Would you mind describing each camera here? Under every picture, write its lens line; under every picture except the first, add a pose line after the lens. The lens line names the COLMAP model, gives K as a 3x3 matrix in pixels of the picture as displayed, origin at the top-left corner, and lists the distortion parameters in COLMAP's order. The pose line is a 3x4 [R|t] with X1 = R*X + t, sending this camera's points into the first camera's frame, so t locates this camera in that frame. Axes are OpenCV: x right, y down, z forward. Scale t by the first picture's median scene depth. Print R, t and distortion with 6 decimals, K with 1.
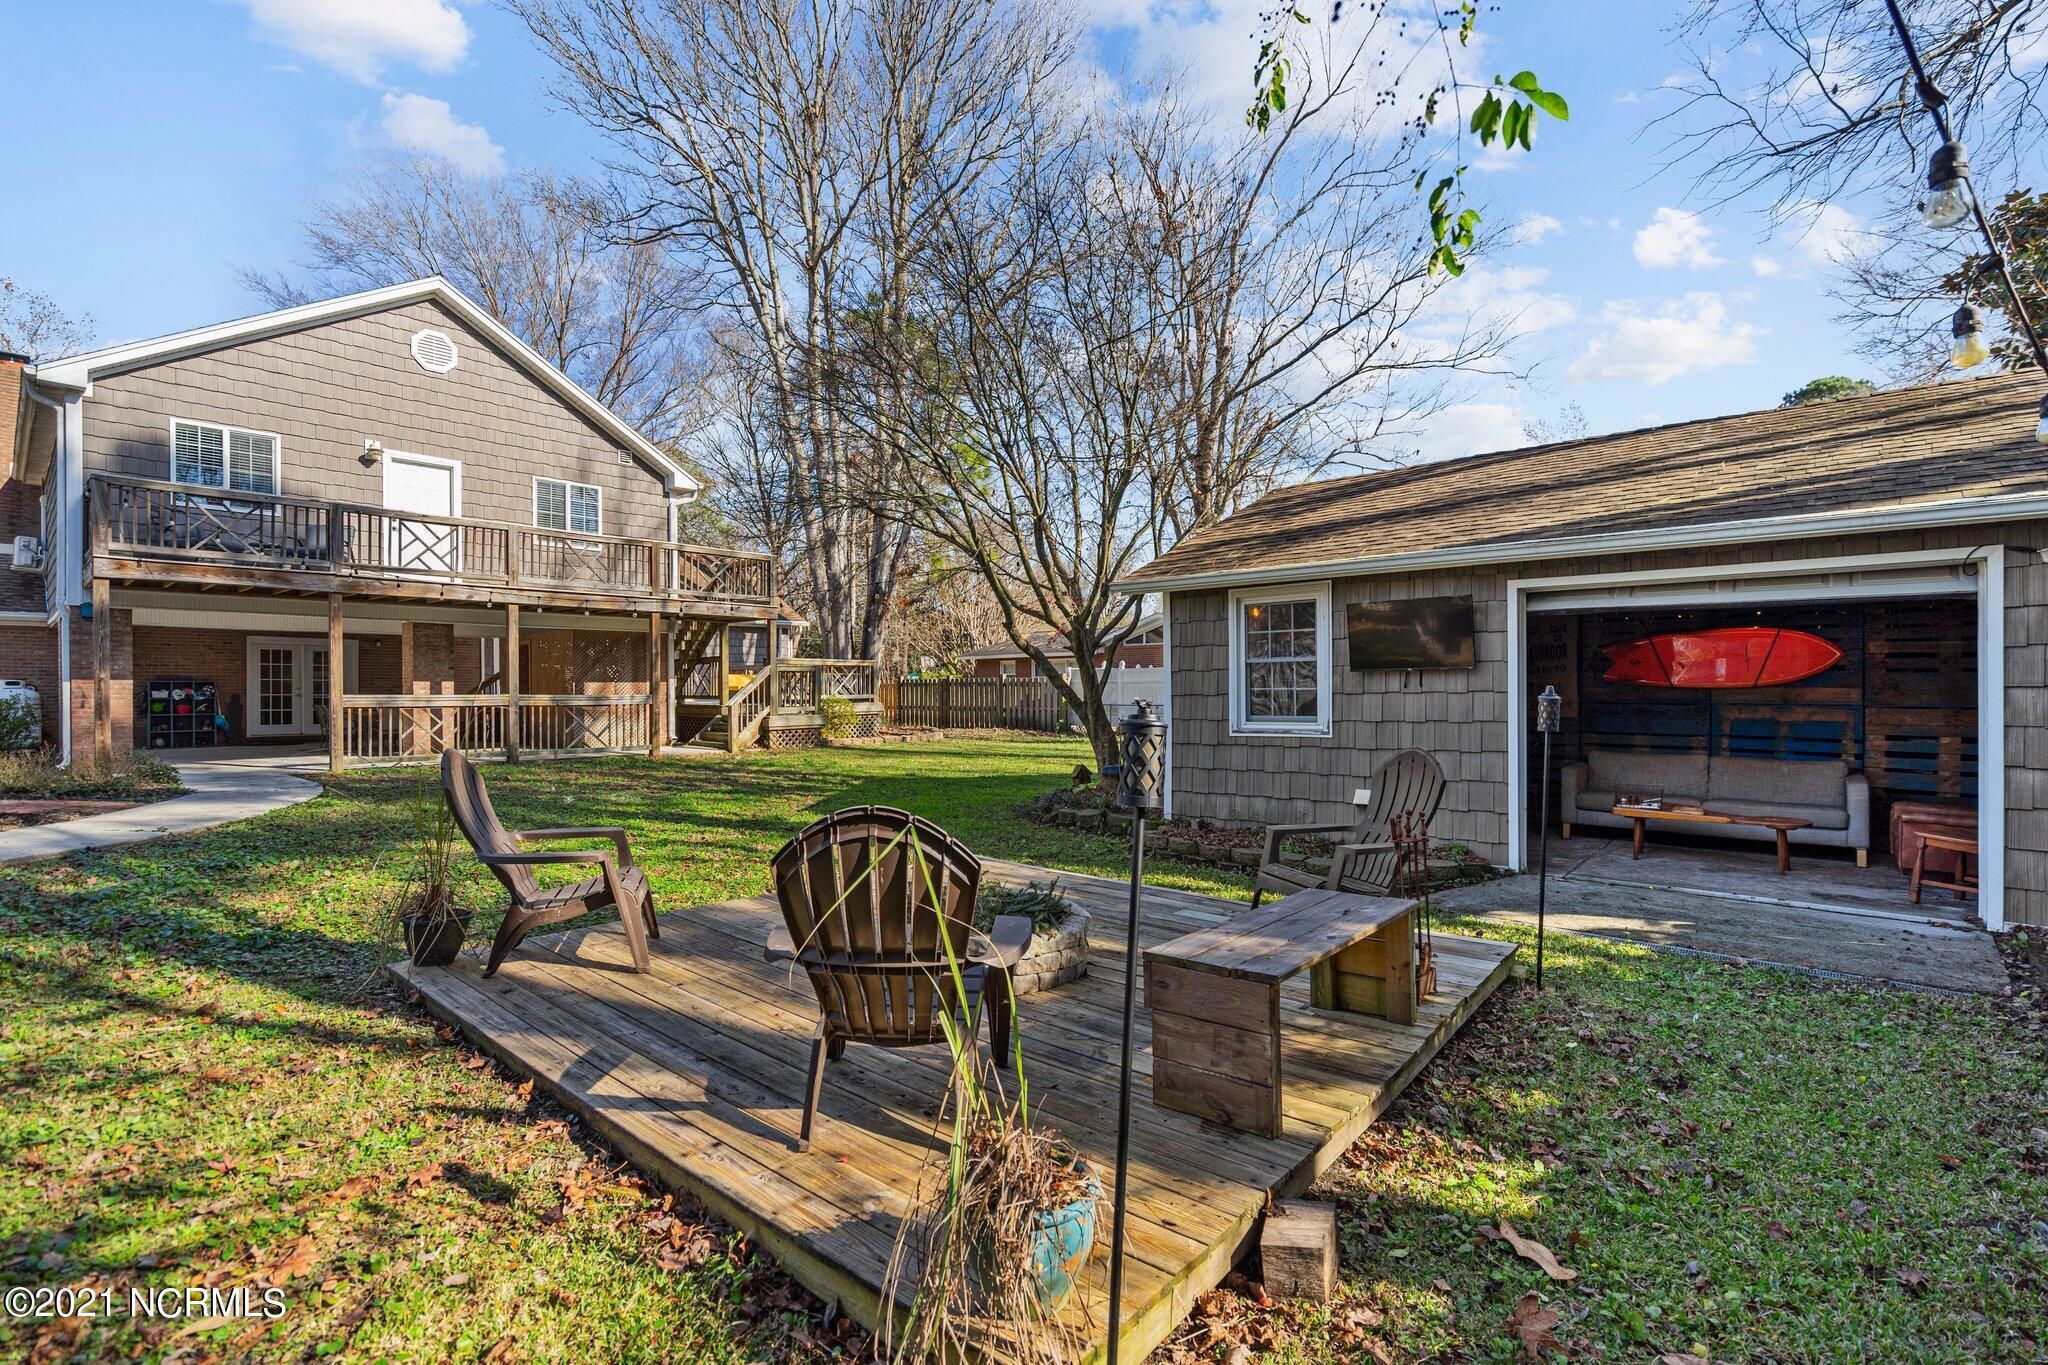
lens RADIAL K [[925.9, 0, 1022.7], [0, 925.9, 692.5], [0, 0, 1]] dist [-0.004121, 0.000238]
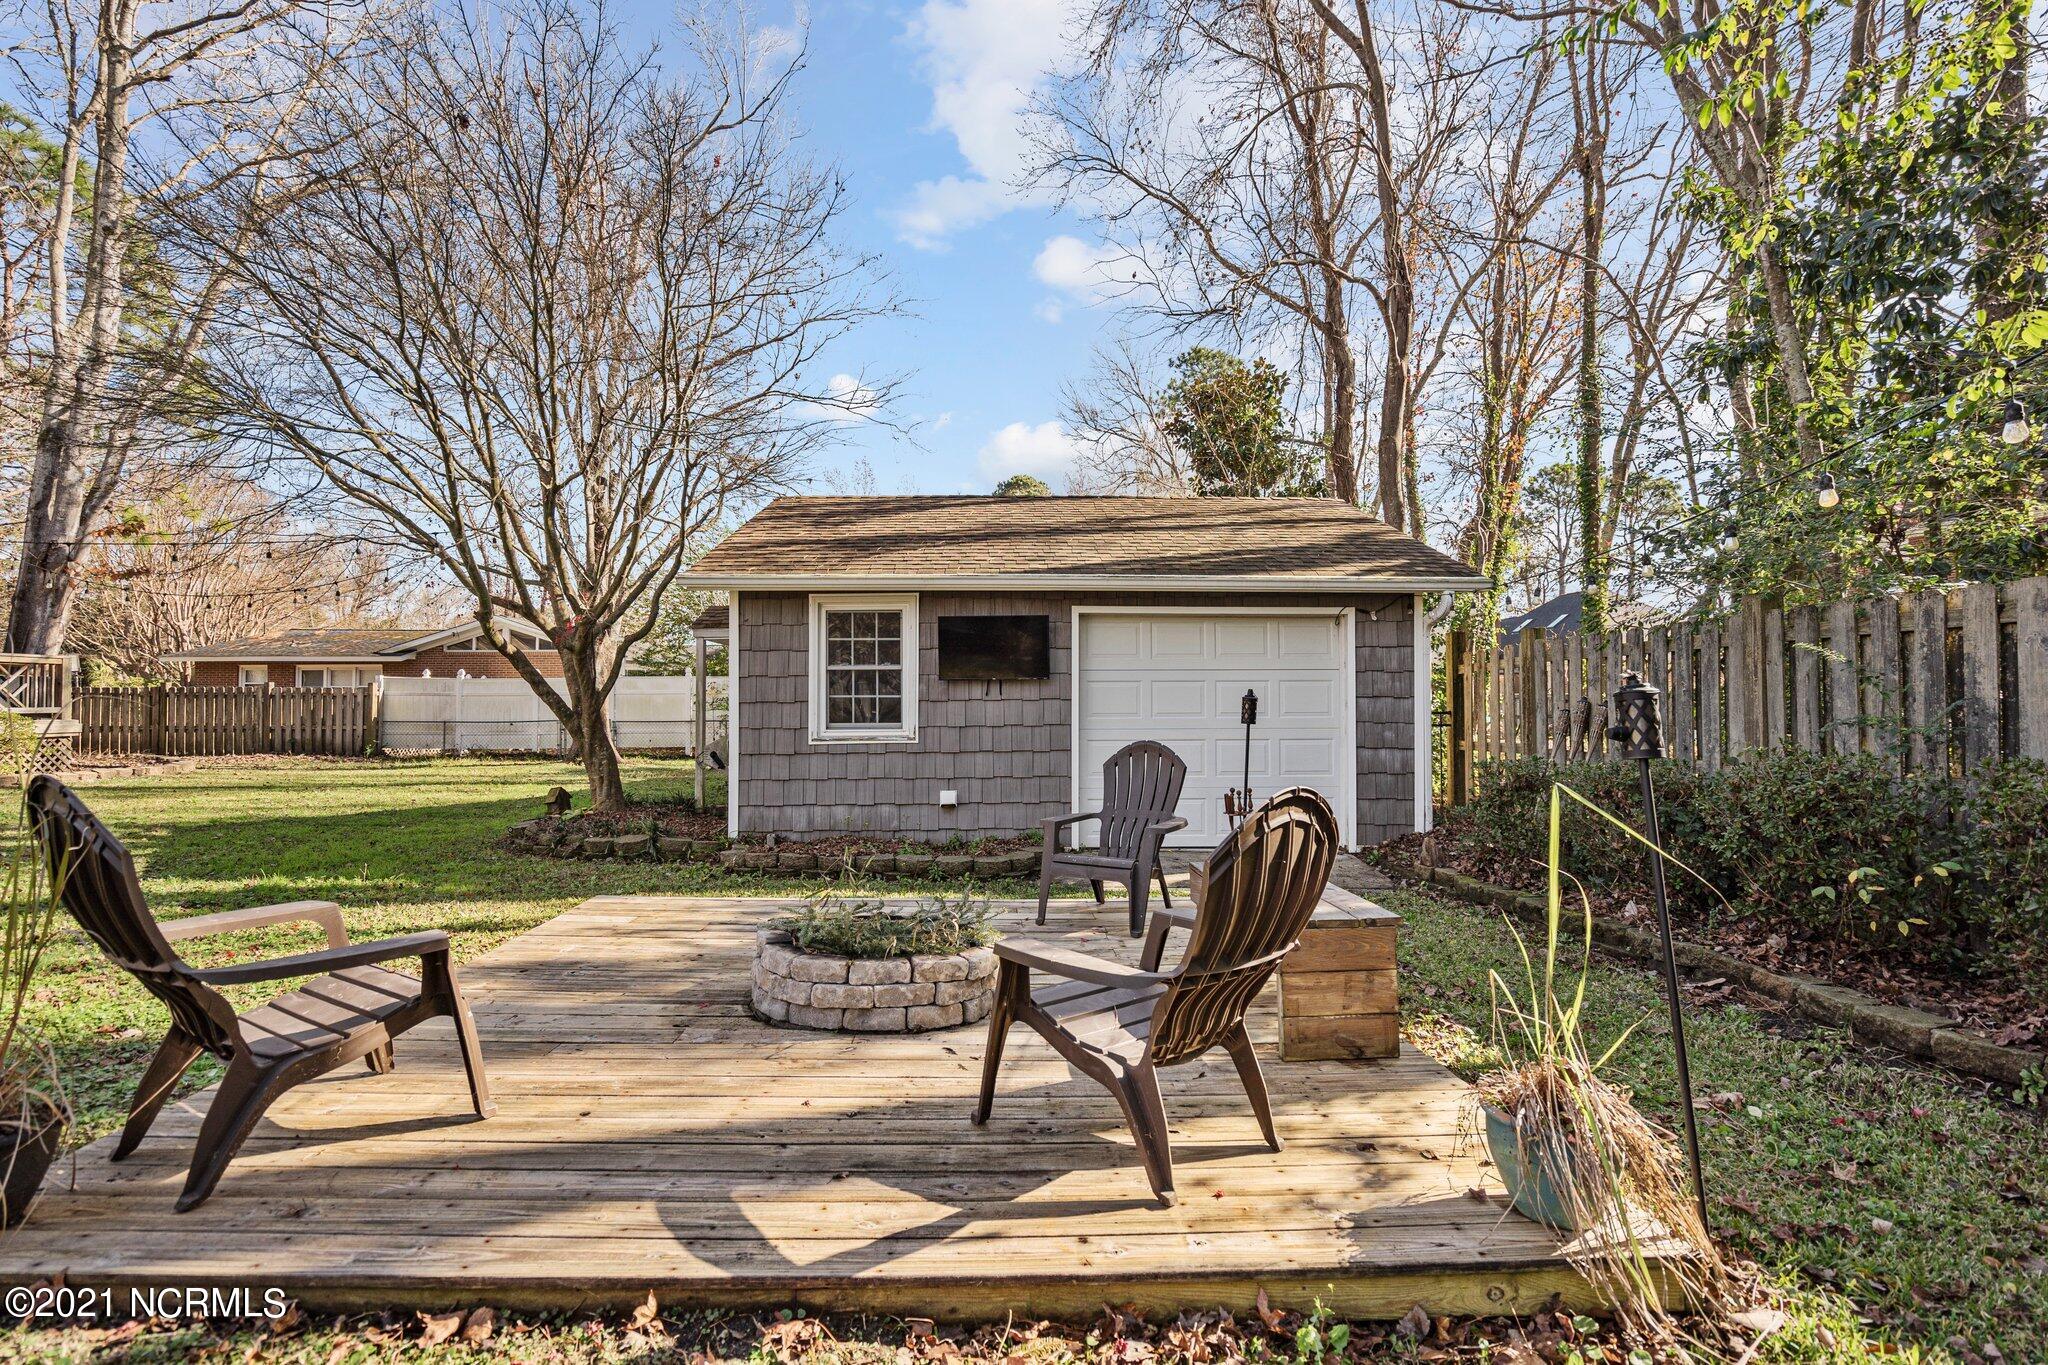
lens RADIAL K [[925.9, 0, 1022.7], [0, 925.9, 692.5], [0, 0, 1]] dist [-0.004121, 0.000238]
pose [[0.743005, 0.014709, 0.669125, -0.152631], [-0.000972, 0.999781, -0.020898, 0.007312], [-0.669286, 0.014877, 0.742856, 0.075864]]
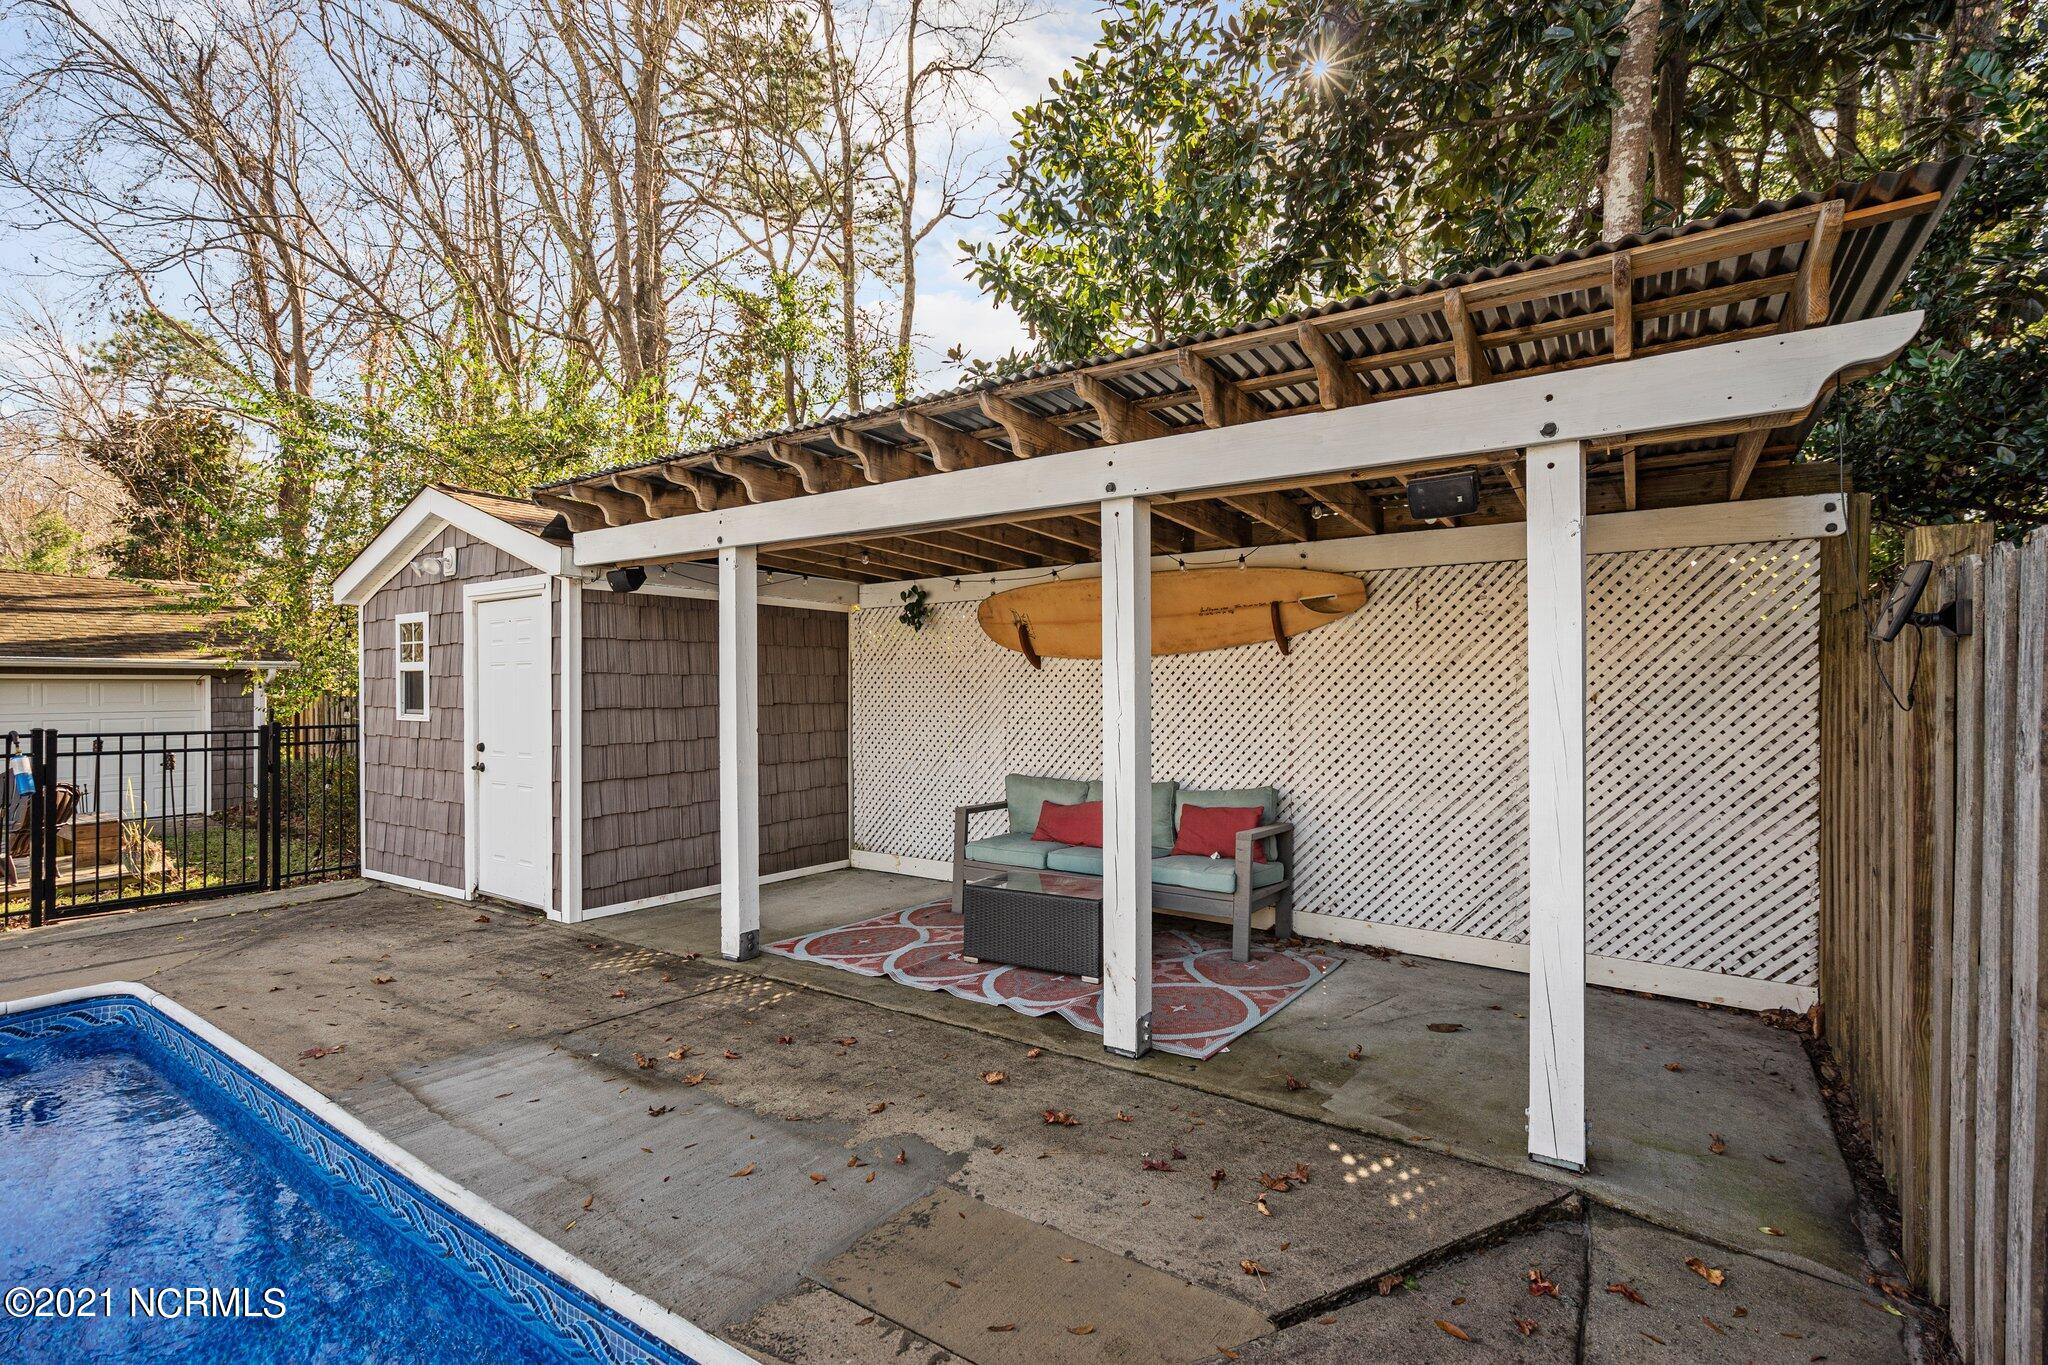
lens RADIAL K [[925.9, 0, 1022.7], [0, 925.9, 692.5], [0, 0, 1]] dist [-0.004121, 0.000238]
pose [[-0.083862, 0.004017, 0.996469, -0.678373], [0.001541, 0.999991, -0.003902, -0.034949], [-0.996476, 0.001208, -0.083868, -0.424186]]
